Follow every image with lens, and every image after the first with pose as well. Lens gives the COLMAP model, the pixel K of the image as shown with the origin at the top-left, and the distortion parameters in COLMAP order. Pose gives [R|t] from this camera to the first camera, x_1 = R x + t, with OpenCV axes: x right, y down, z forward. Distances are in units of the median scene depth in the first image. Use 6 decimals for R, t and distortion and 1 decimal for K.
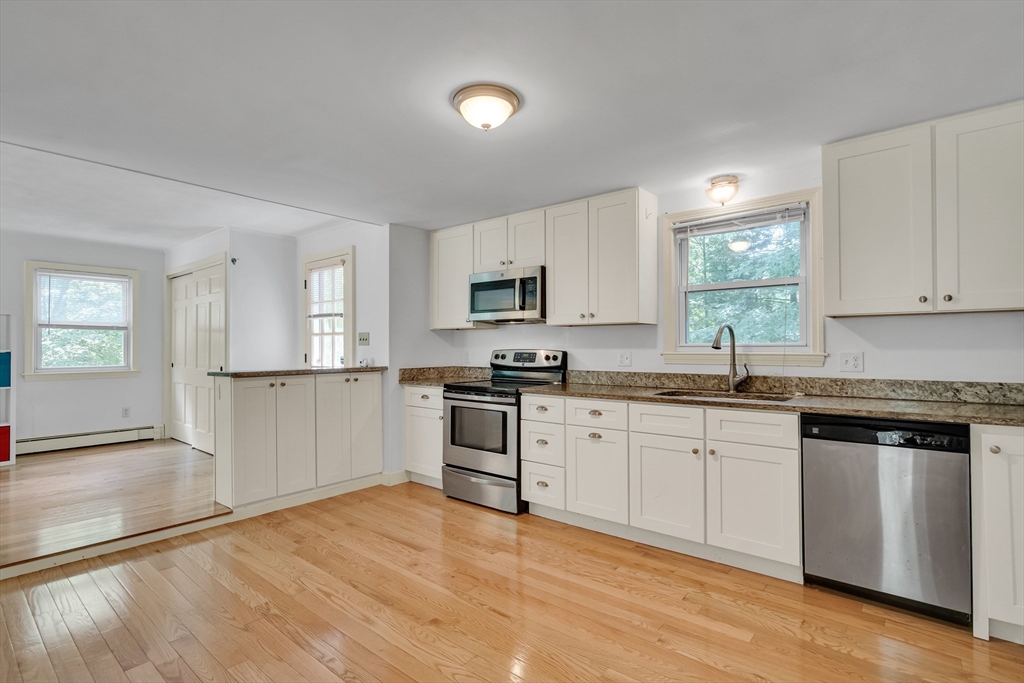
lens RADIAL K [[500.8, 0, 512.7], [0, 500.8, 344.9], [0, 0, 1]] dist [-0.000181, 0.001714]
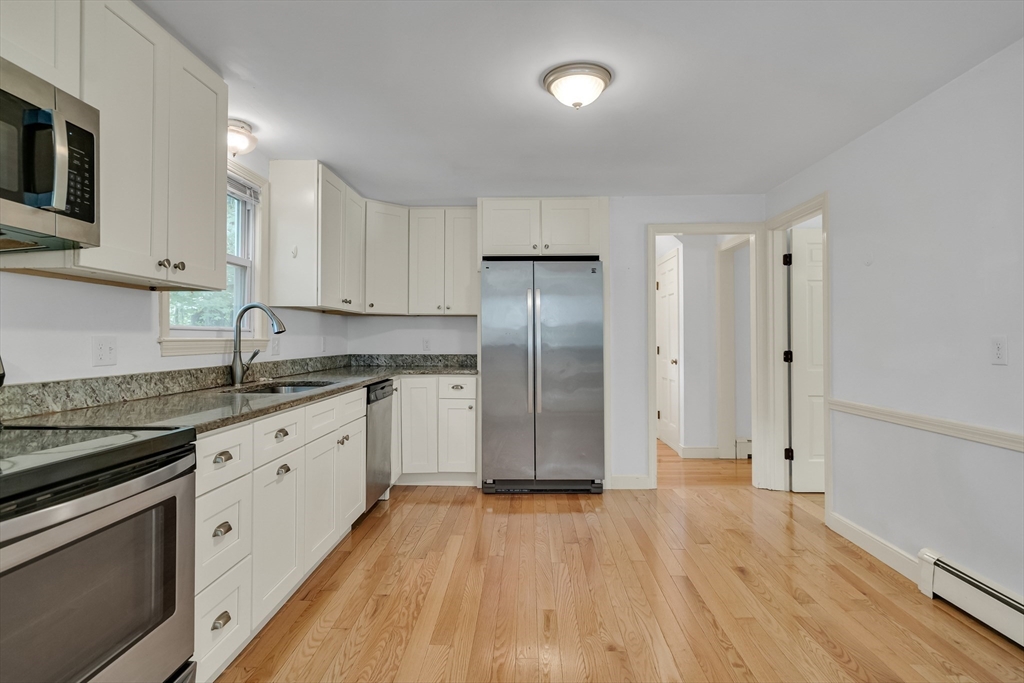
lens RADIAL K [[543.9, 0, 515.2], [0, 543.9, 334.7], [0, 0, 1]] dist [-0.000428, 0.000530]
pose [[-0.620208, 0.009359, 0.784382, -0.494633], [-0.001407, 0.999914, -0.013043, 0.018848], [-0.784436, -0.009193, -0.620141, 1.071156]]
